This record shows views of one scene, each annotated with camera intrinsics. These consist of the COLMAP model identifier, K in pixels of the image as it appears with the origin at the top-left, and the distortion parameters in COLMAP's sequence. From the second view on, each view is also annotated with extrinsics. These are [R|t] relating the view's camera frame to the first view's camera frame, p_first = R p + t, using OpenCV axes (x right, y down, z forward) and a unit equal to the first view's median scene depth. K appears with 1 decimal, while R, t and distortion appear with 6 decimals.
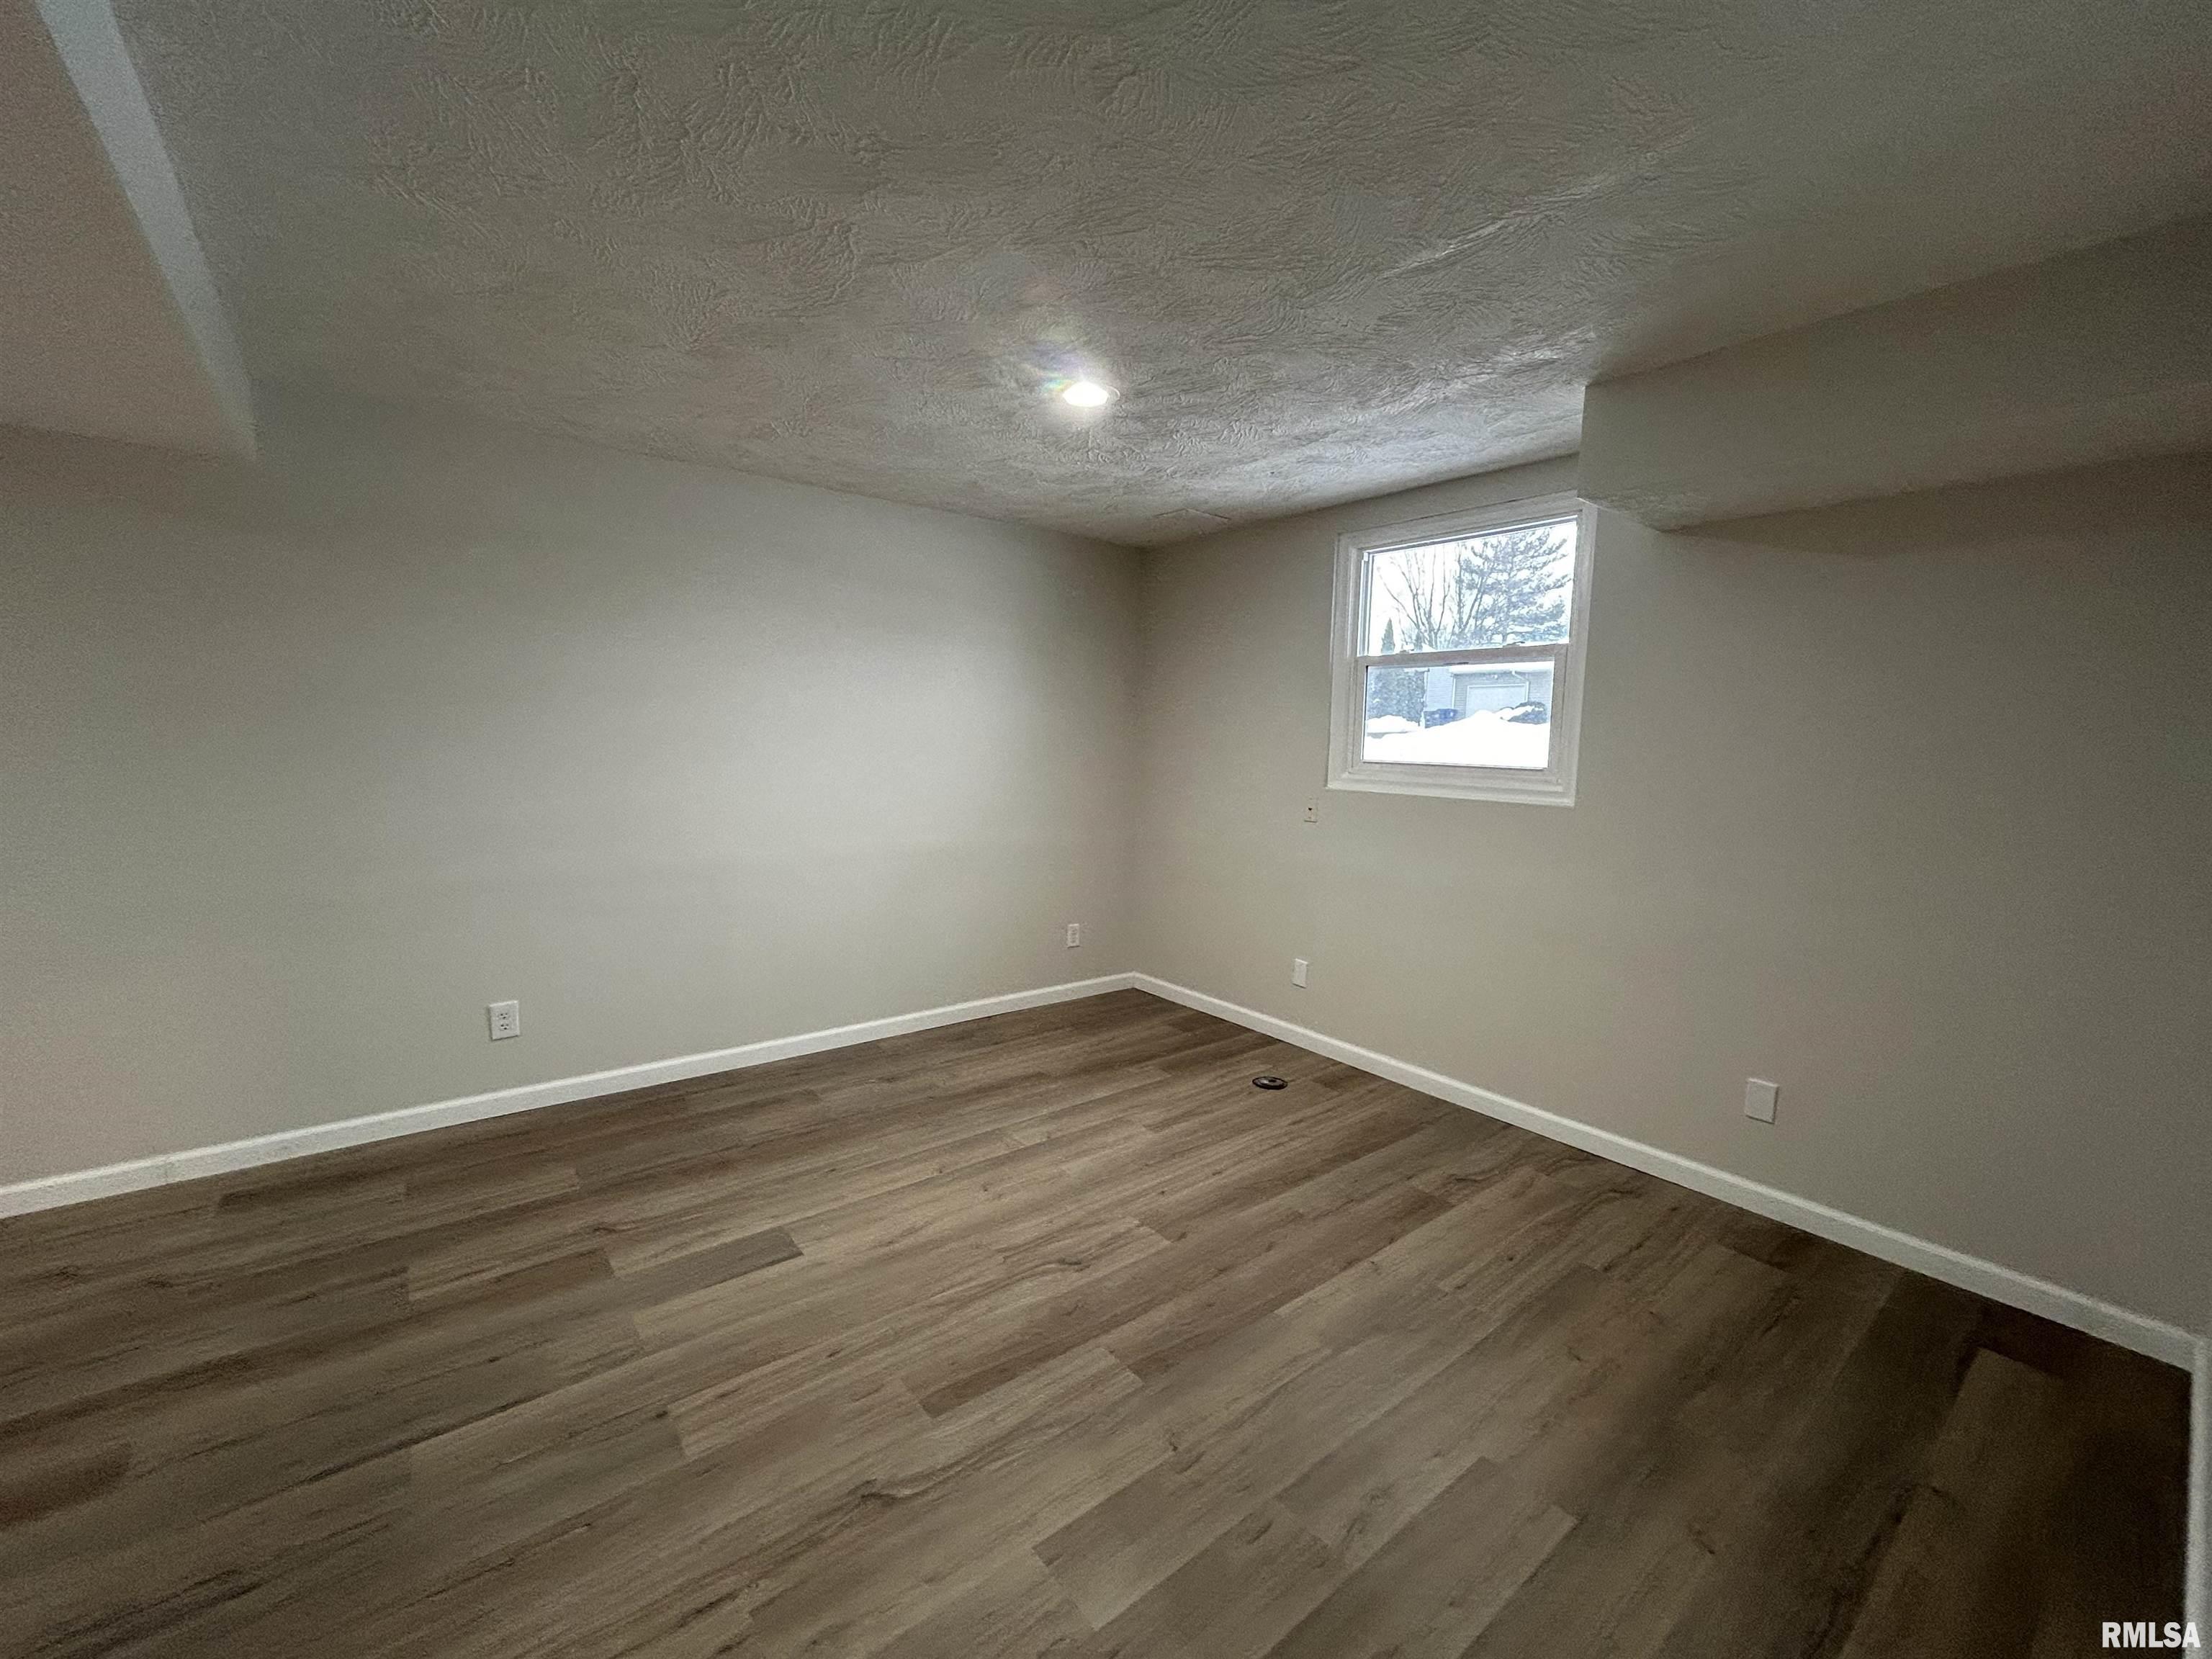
lens RADIAL K [[887.0, 0, 1100.6], [0, 887.0, 829.2], [0, 0, 1]] dist [-0.000927, -0.000626]
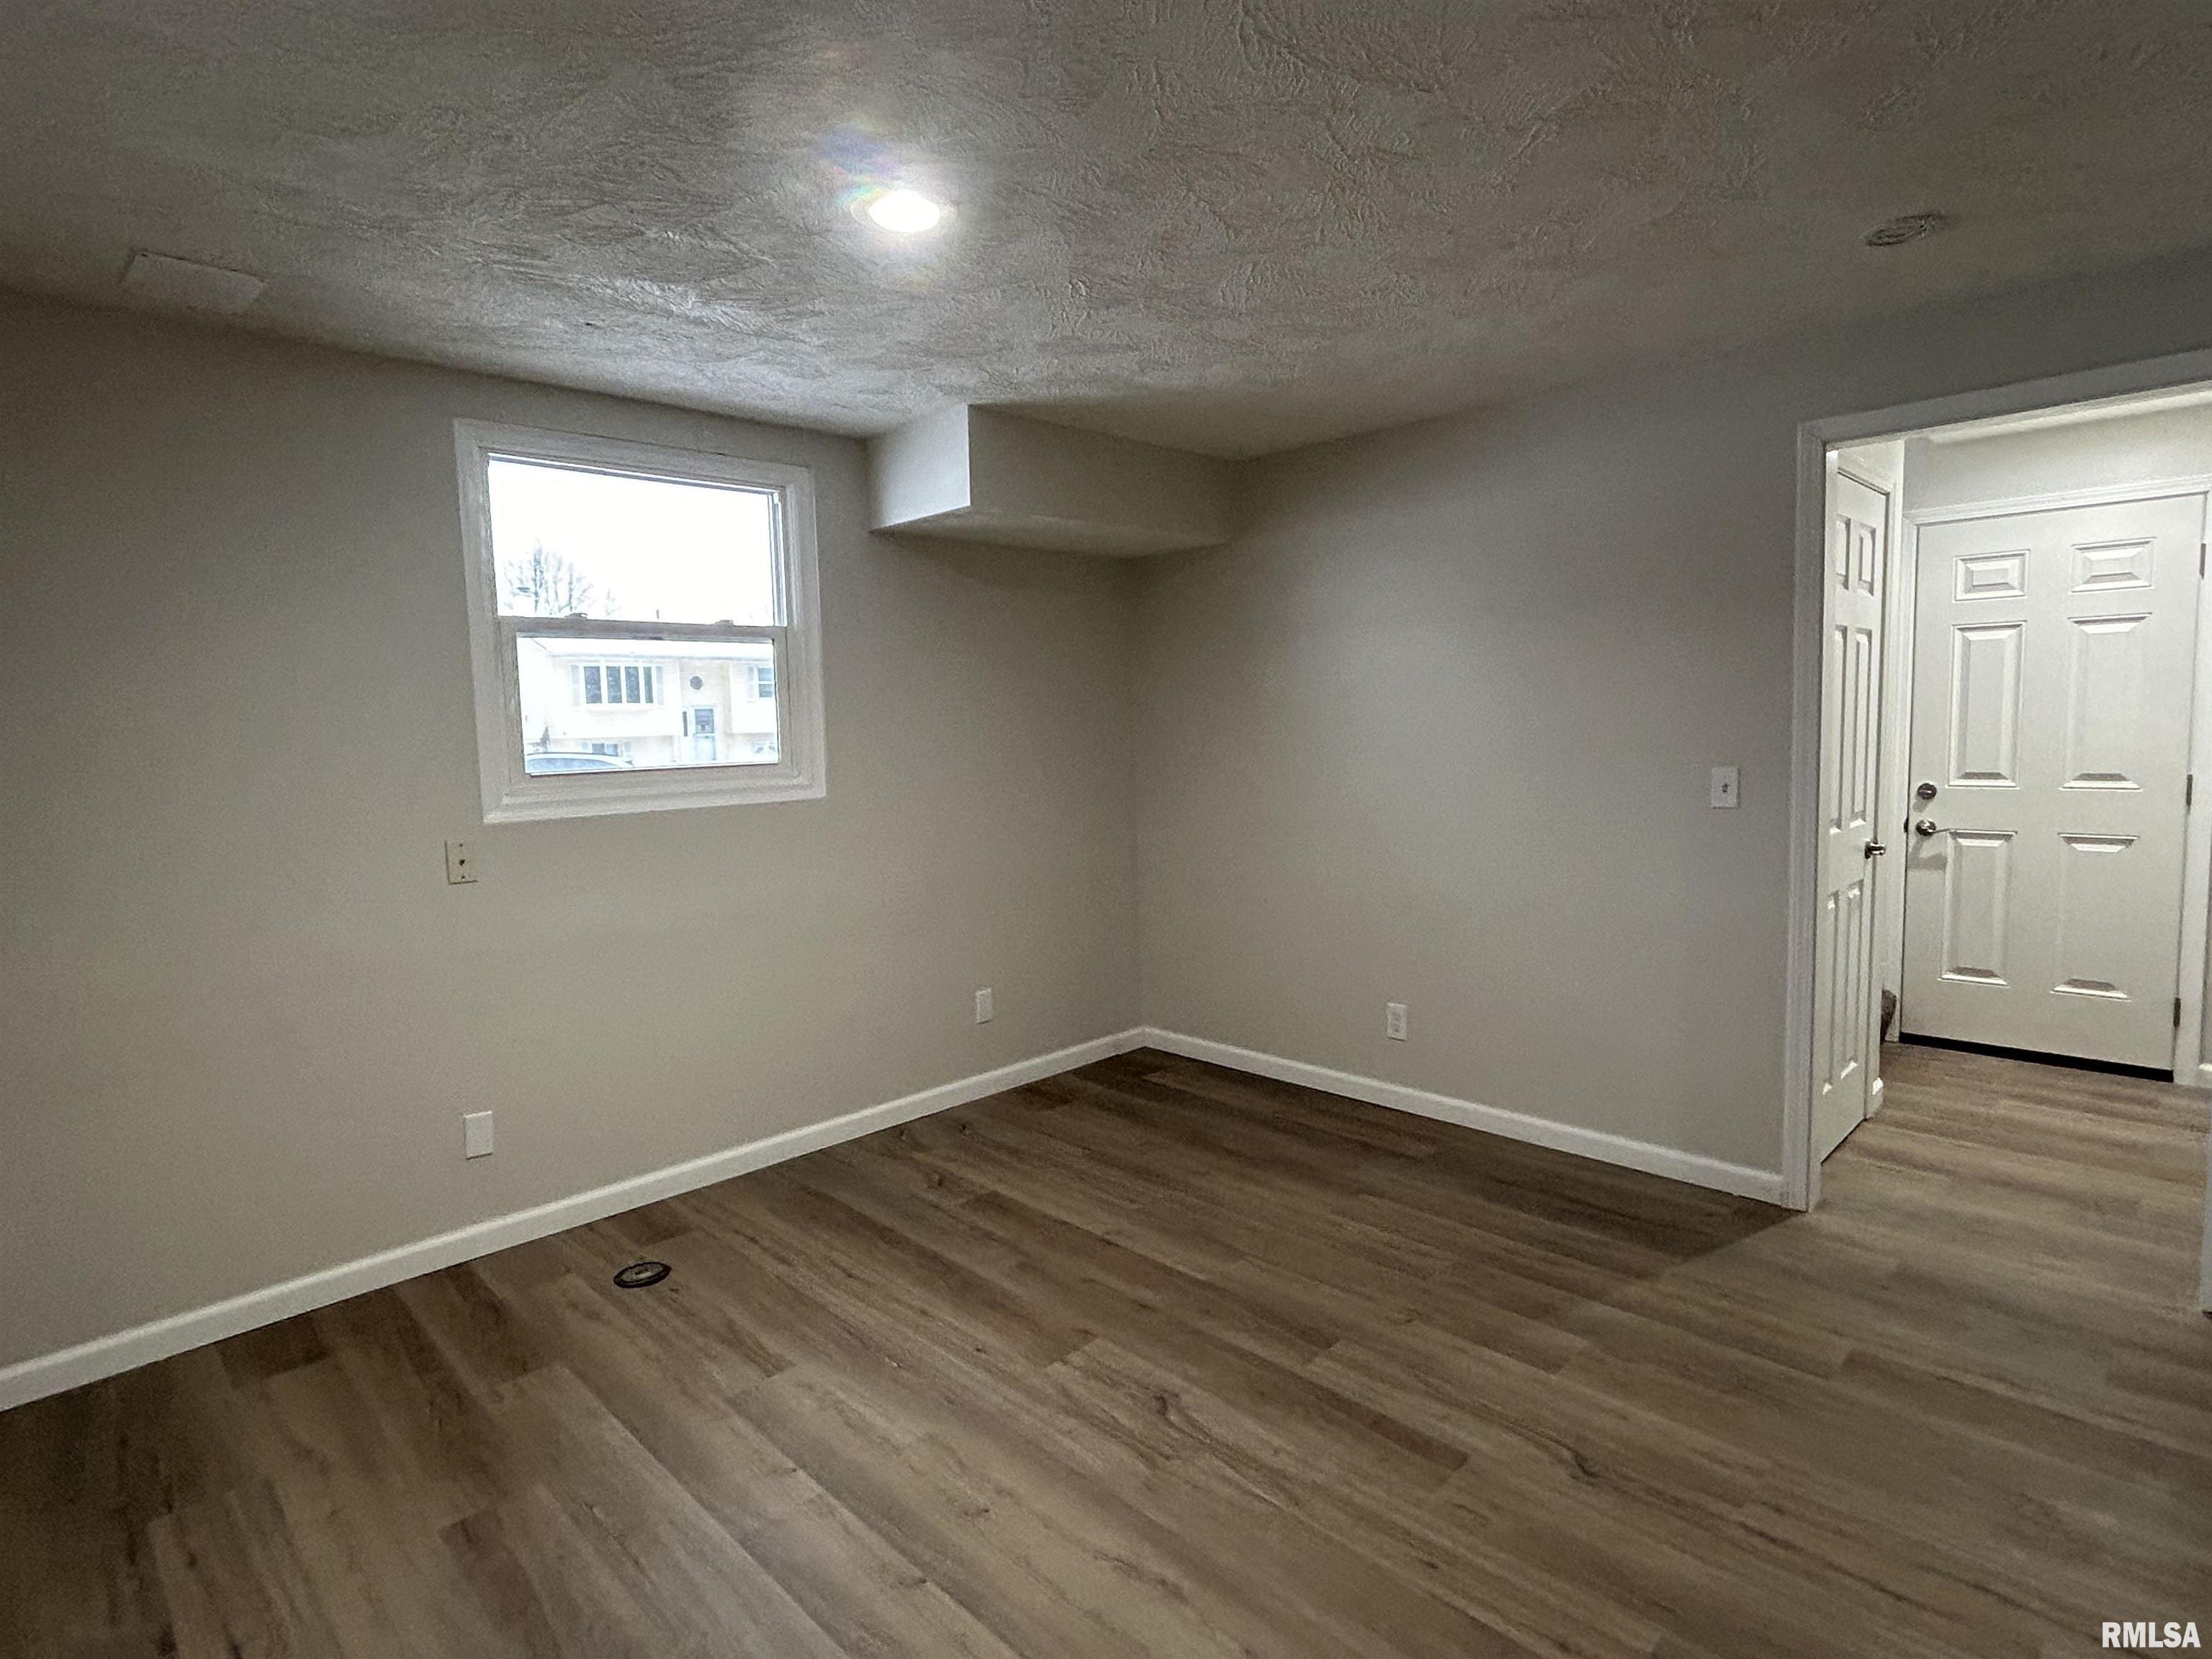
lens RADIAL K [[1160.2, 0, 1095.9], [0, 1160.2, 827.7], [0, 0, 1]] dist [-0.004105, -0.001951]
pose [[-0.112054, -0.114163, 0.987122, -0.881274], [0.129741, 0.983195, 0.128436, -0.136412], [-0.985196, 0.142462, -0.095359, 0.973212]]
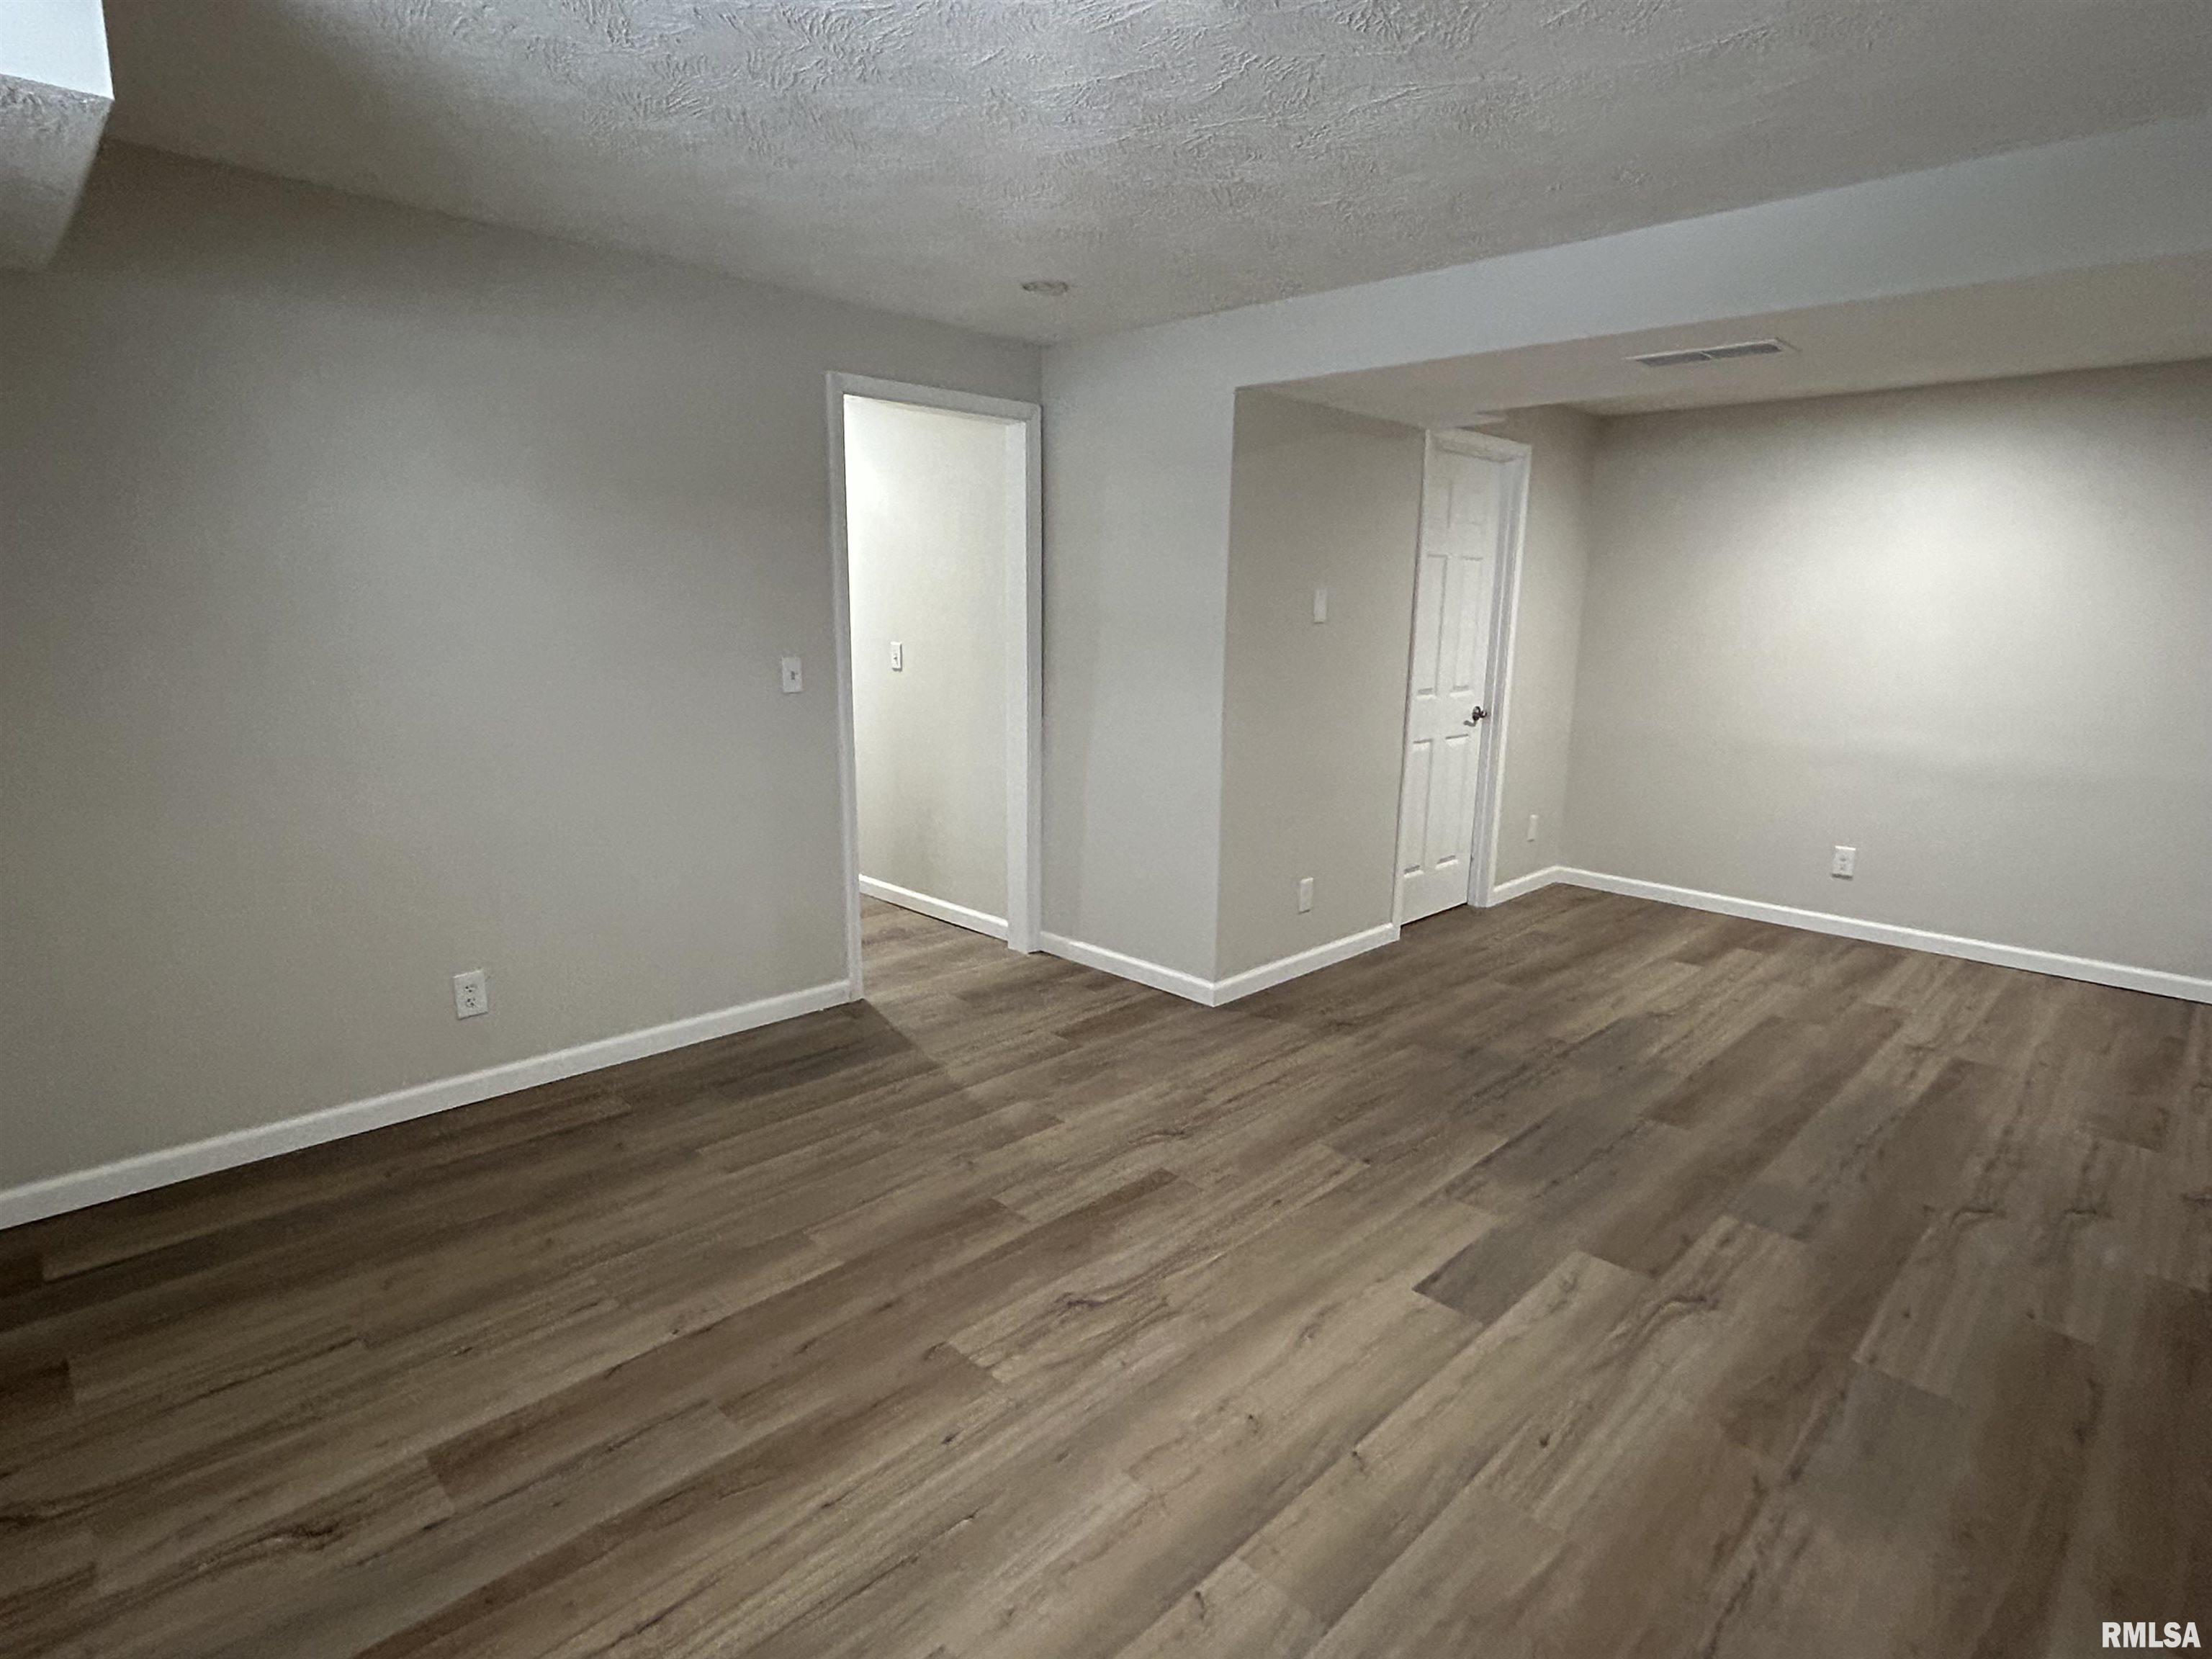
lens RADIAL K [[1160.2, 0, 1104.5], [0, 1160.2, 832.4], [0, 0, 1]] dist [-0.004105, -0.001951]
pose [[-0.992256, -0.012433, -0.123582, 0.070253], [-0.049180, 0.952988, 0.298991, -0.196938], [0.114055, 0.302753, -0.946220, 1.662778]]
